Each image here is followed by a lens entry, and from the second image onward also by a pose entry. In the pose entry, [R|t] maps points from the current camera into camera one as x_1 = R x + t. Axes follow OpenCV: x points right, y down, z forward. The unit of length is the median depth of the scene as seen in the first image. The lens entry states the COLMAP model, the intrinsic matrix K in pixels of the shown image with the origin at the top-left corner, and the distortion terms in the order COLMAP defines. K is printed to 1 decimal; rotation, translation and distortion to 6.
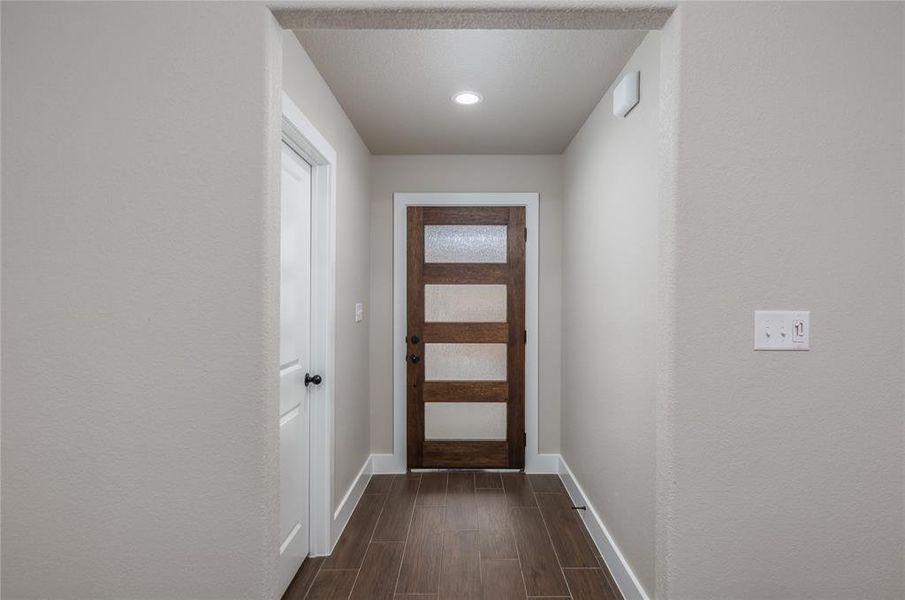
lens RADIAL K [[494.0, 0, 454.2], [0, 494.0, 296.0], [0, 0, 1]] dist [0.002324, 0.000535]
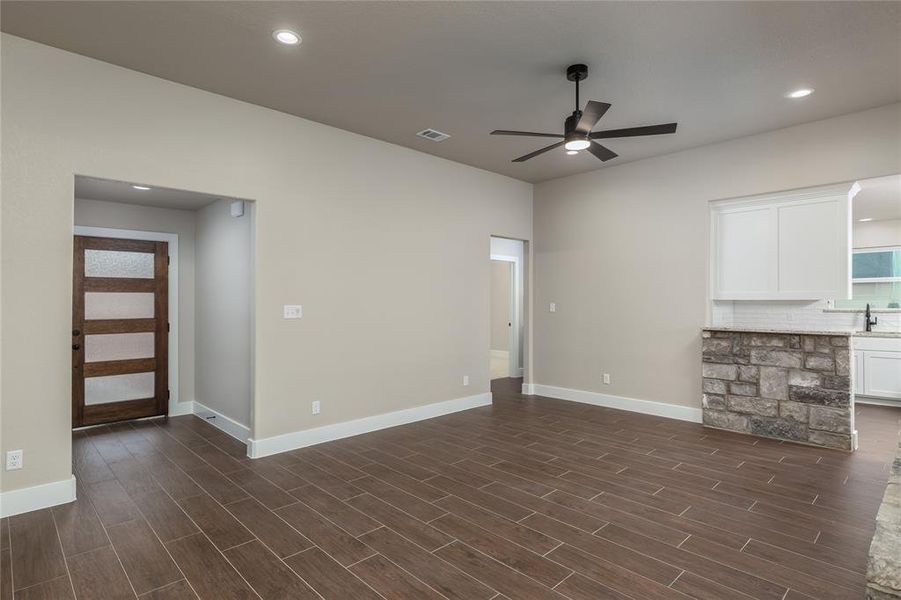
lens RADIAL K [[471.8, 0, 454.9], [0, 471.8, 300.2], [0, 0, 1]] dist [0.001045, 0.000174]
pose [[0.718903, -0.003691, 0.695101, -0.233312], [0.002705, 0.999993, 0.002512, -0.001934], [-0.695105, 0.000075, 0.718908, -0.662484]]
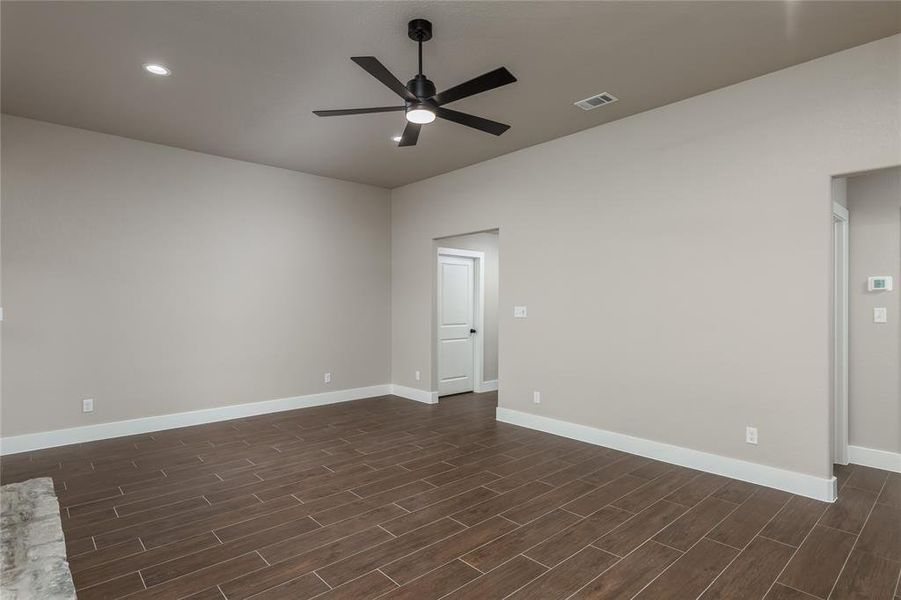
lens RADIAL K [[471.8, 0, 454.9], [0, 471.8, 300.2], [0, 0, 1]] dist [0.001045, 0.000174]
pose [[0.672479, -0.006764, -0.740085, 1.120311], [0.001227, 0.999967, -0.008024, 0.003197], [0.740115, 0.004488, 0.672465, -0.642557]]
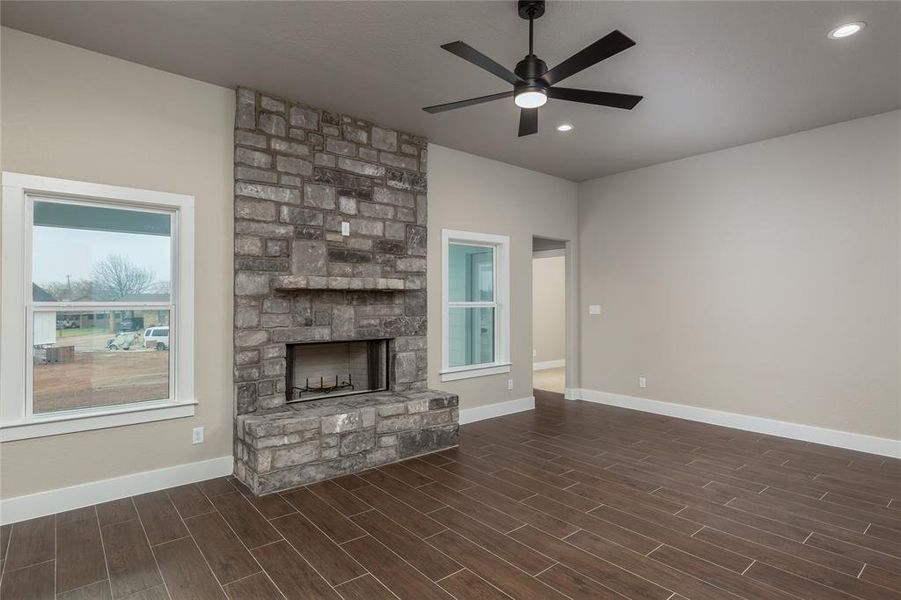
lens RADIAL K [[471.8, 0, 454.9], [0, 471.8, 300.2], [0, 0, 1]] dist [0.001045, 0.000174]
pose [[-0.767609, -0.004670, -0.640901, 1.053983], [0.000011, 0.999973, -0.007300, 0.003375], [0.640918, -0.005611, -0.767589, 0.254436]]
